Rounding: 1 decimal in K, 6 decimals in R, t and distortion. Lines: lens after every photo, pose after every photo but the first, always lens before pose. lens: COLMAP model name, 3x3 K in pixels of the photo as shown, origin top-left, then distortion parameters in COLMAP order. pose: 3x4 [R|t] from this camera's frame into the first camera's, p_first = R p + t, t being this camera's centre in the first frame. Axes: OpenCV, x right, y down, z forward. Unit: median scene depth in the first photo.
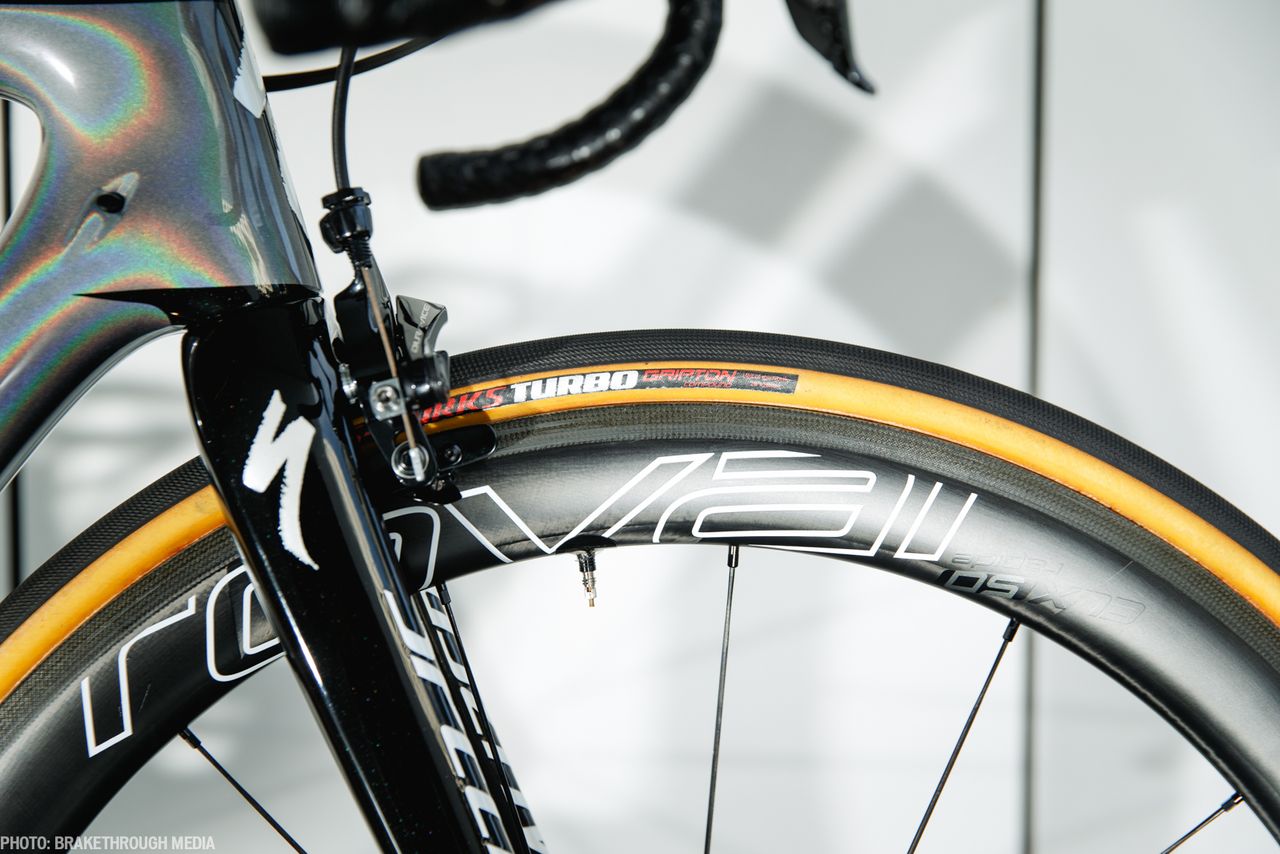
lens RADIAL K [[2000.8, 0, 633.1], [0, 2000.8, 419.2], [0, 0, 1]] dist [0.054245, 0.000000]
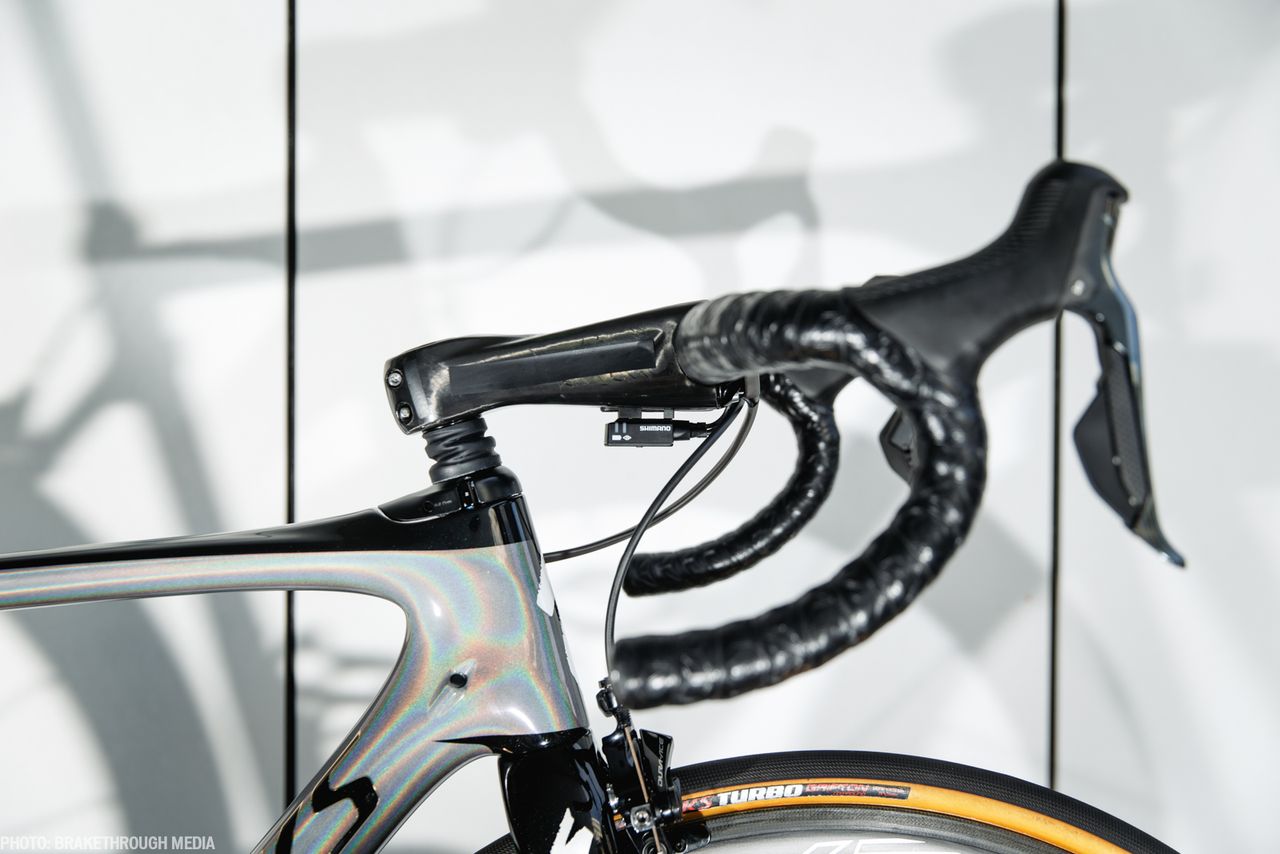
lens RADIAL K [[1709.2, 0, 648.6], [0, 1709.2, 429.4], [0, 0, 1]] dist [0.023026, 0.000000]
pose [[0.999682, 0.001411, -0.025171, -0.080667], [-0.002675, 0.998733, -0.050253, -0.224376], [0.025068, 0.050304, 0.998419, -0.290131]]
